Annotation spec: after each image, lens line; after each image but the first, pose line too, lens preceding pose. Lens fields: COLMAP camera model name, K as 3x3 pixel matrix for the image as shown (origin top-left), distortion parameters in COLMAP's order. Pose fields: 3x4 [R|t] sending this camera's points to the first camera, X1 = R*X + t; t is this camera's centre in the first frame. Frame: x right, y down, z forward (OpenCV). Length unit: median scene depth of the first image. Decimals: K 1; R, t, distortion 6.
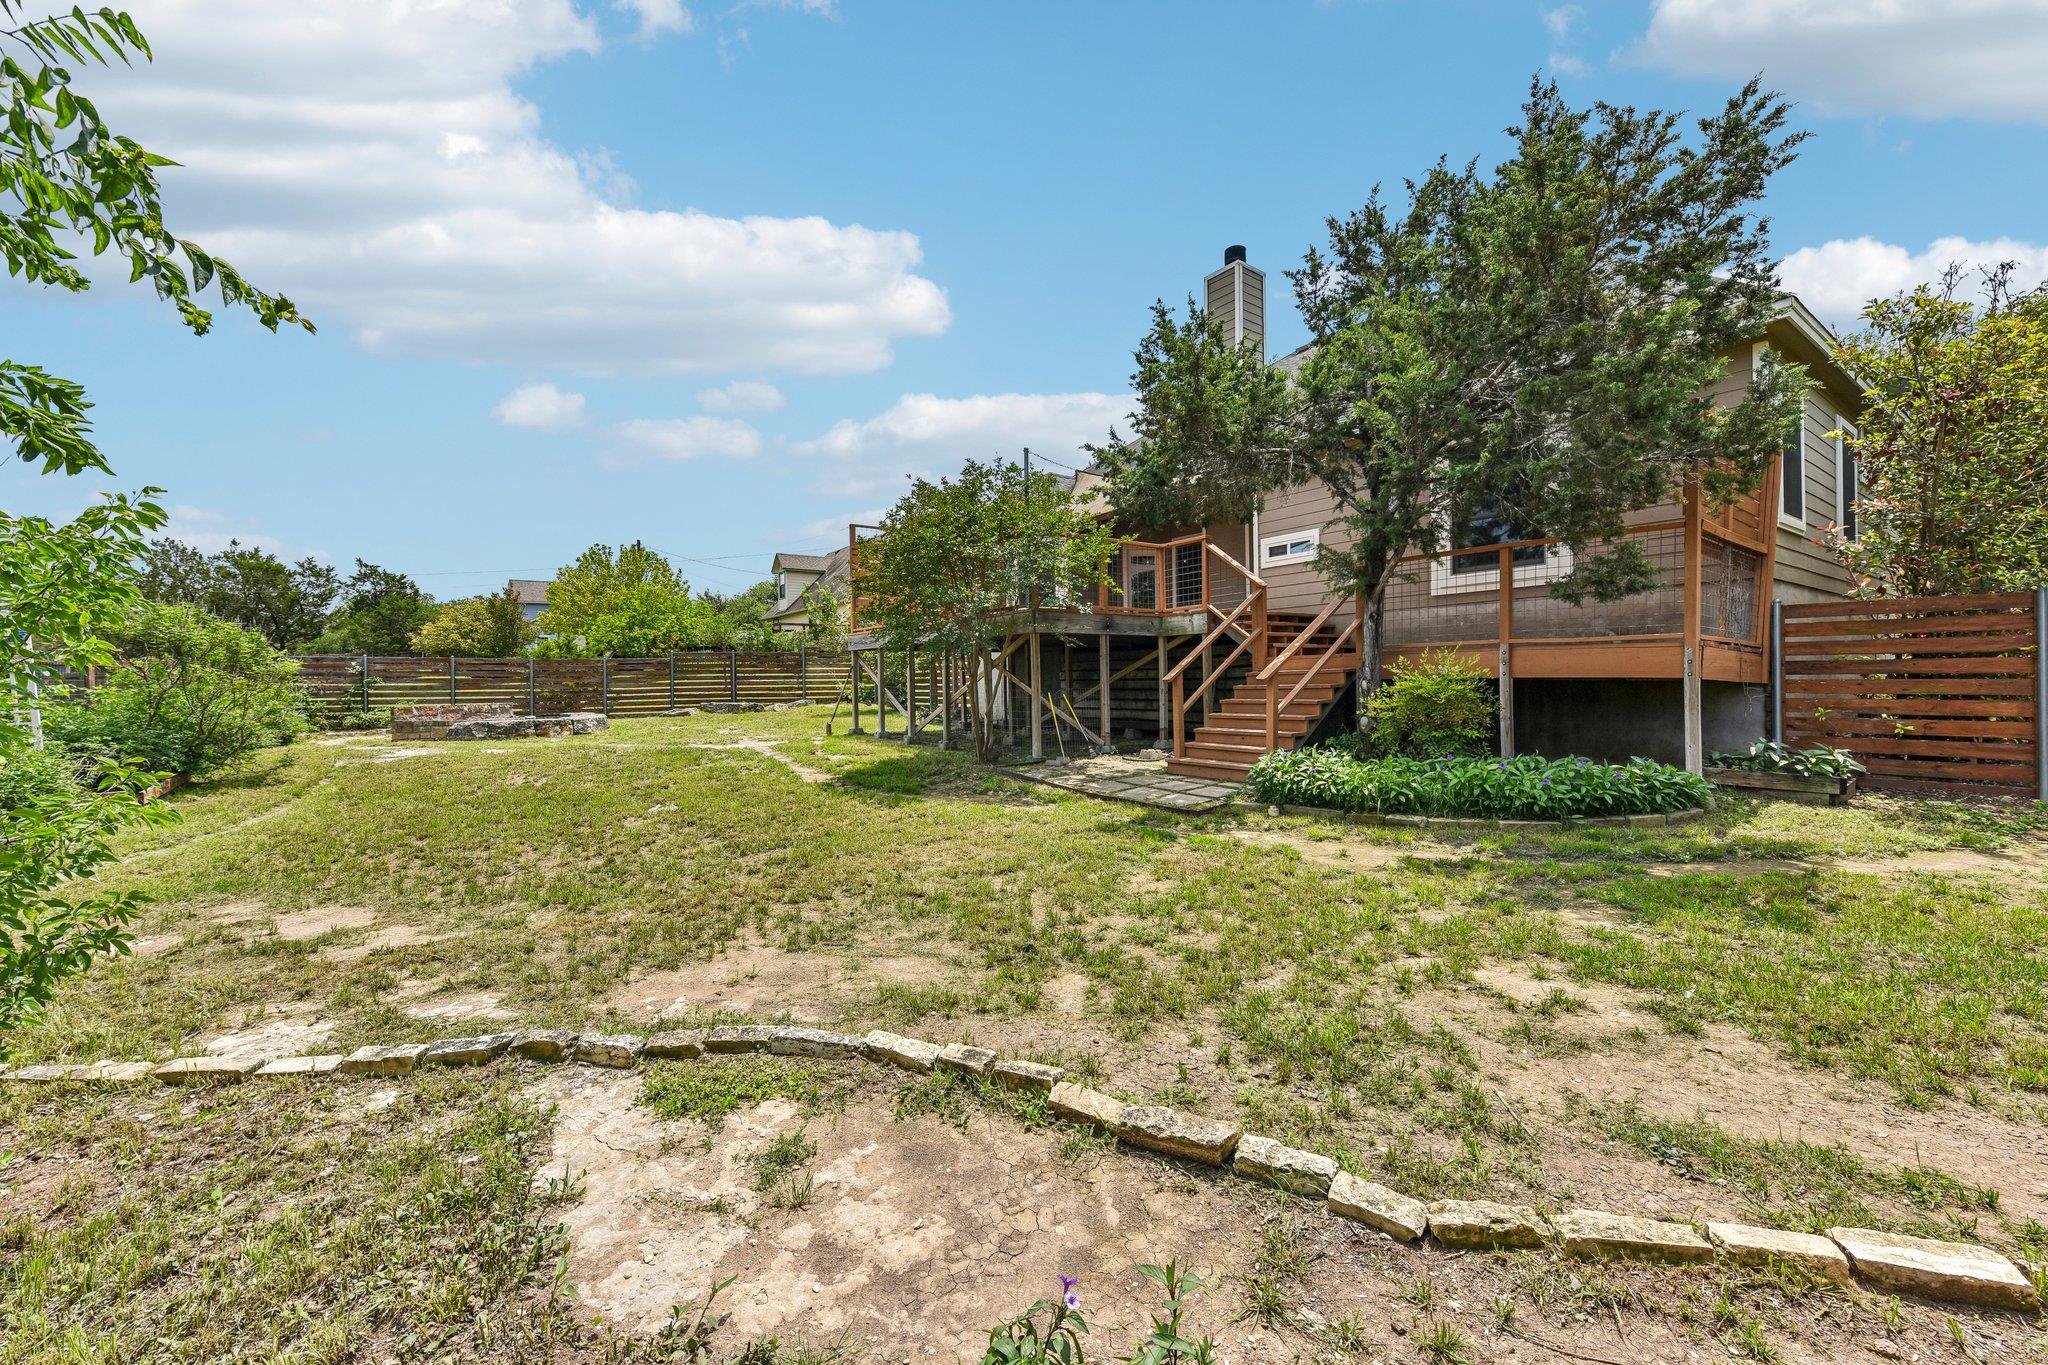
lens RADIAL K [[810.6, 0, 1033.8], [0, 810.6, 685.7], [0, 0, 1]] dist [0.007324, -0.002964]
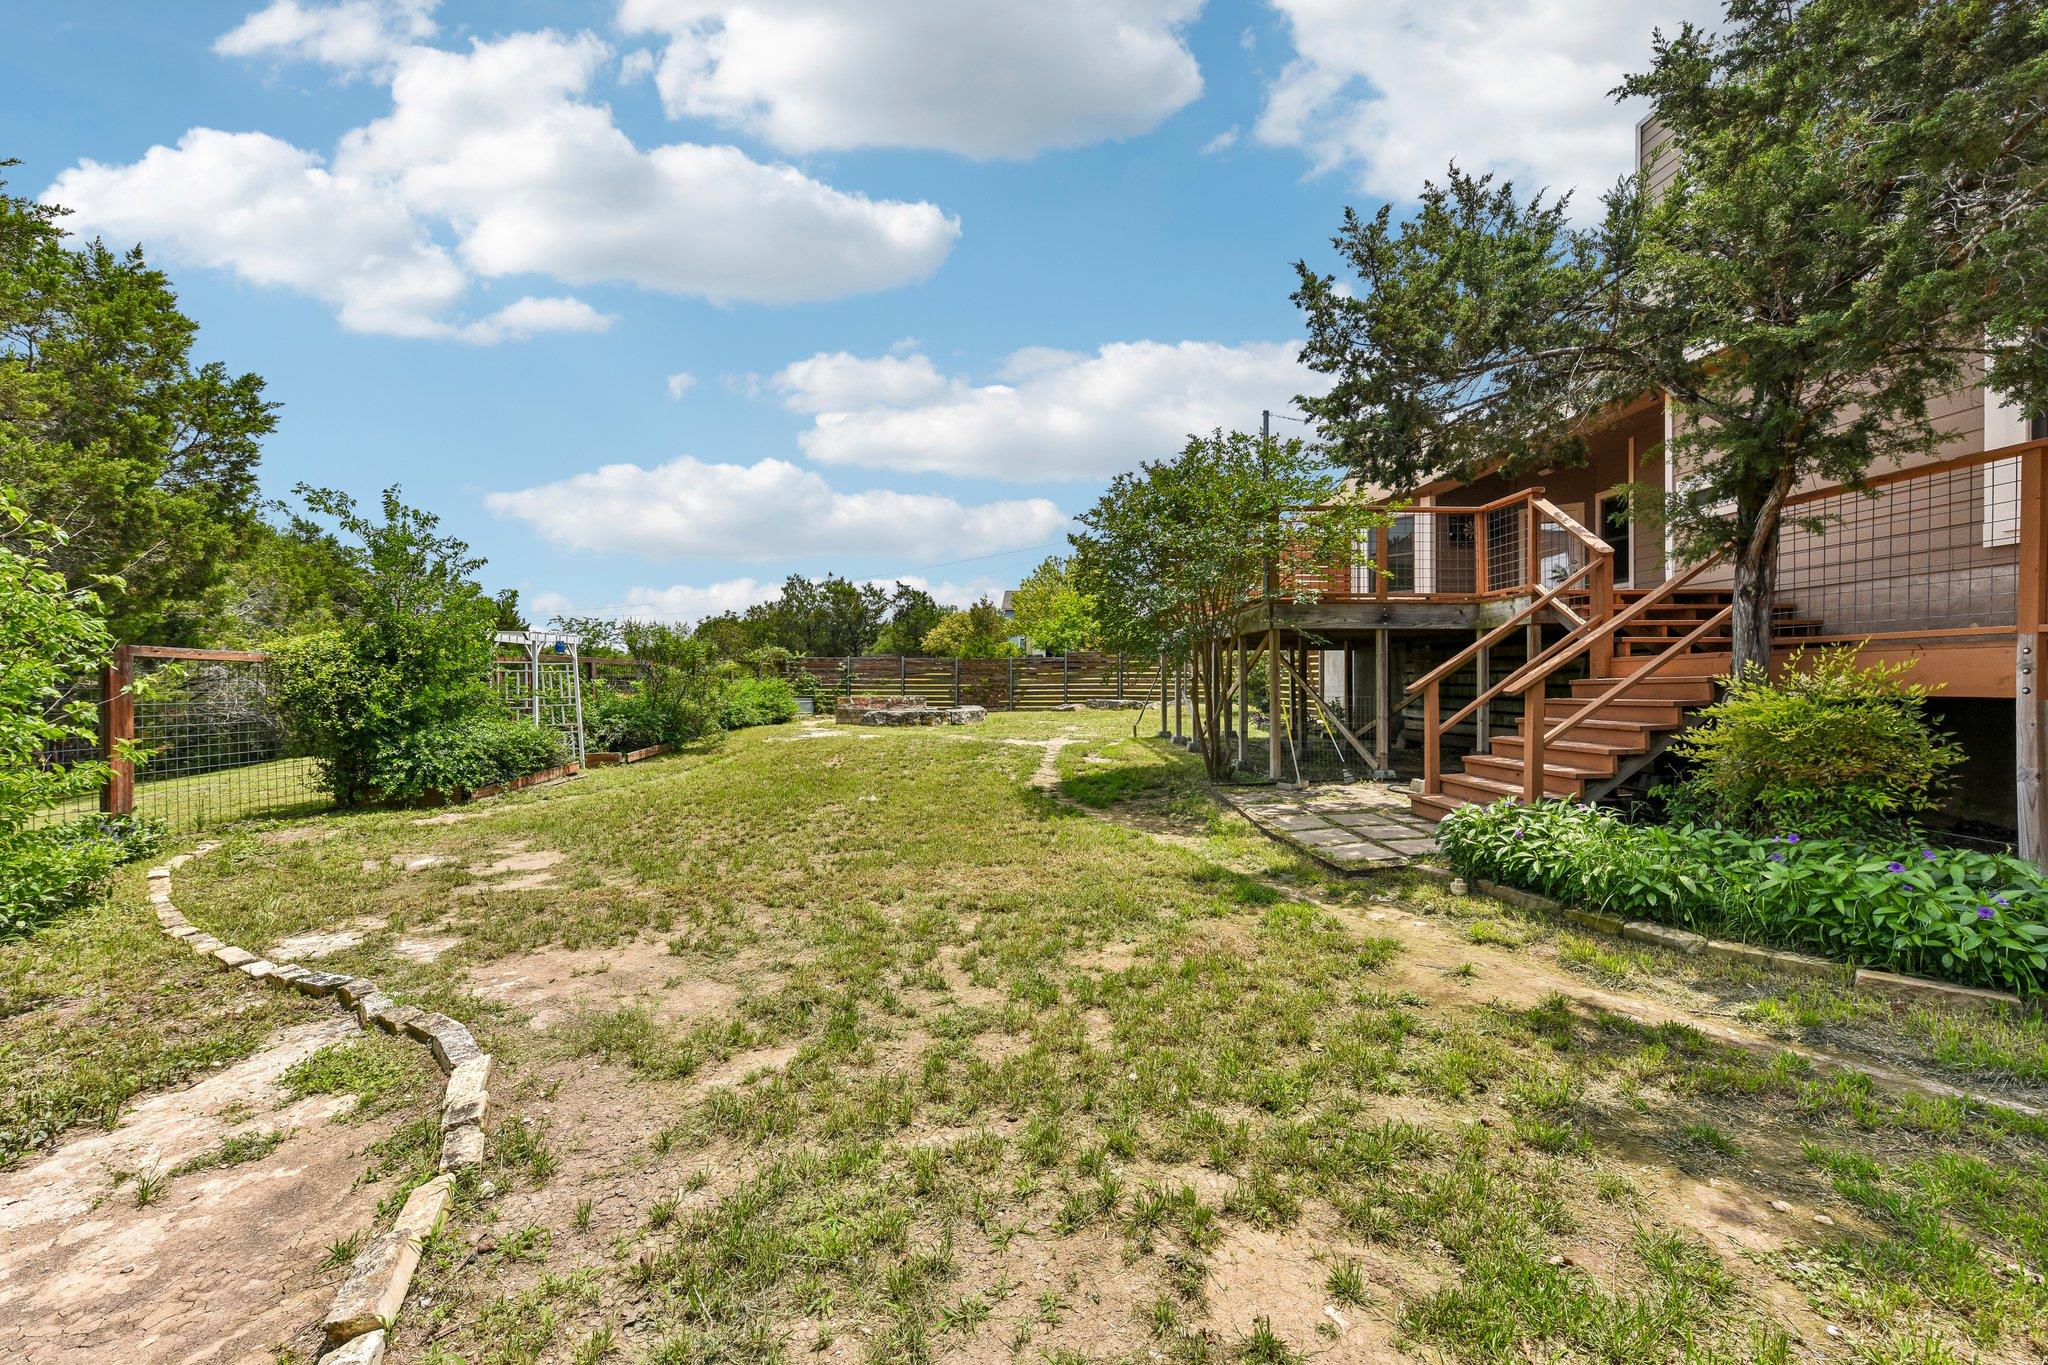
lens RADIAL K [[810.6, 0, 1033.8], [0, 810.6, 685.7], [0, 0, 1]] dist [0.007324, -0.002964]
pose [[0.831922, 0.015621, -0.554673, 0.408893], [-0.012940, 0.999878, 0.008751, -0.017278], [0.554742, -0.000103, 0.832022, 0.252361]]
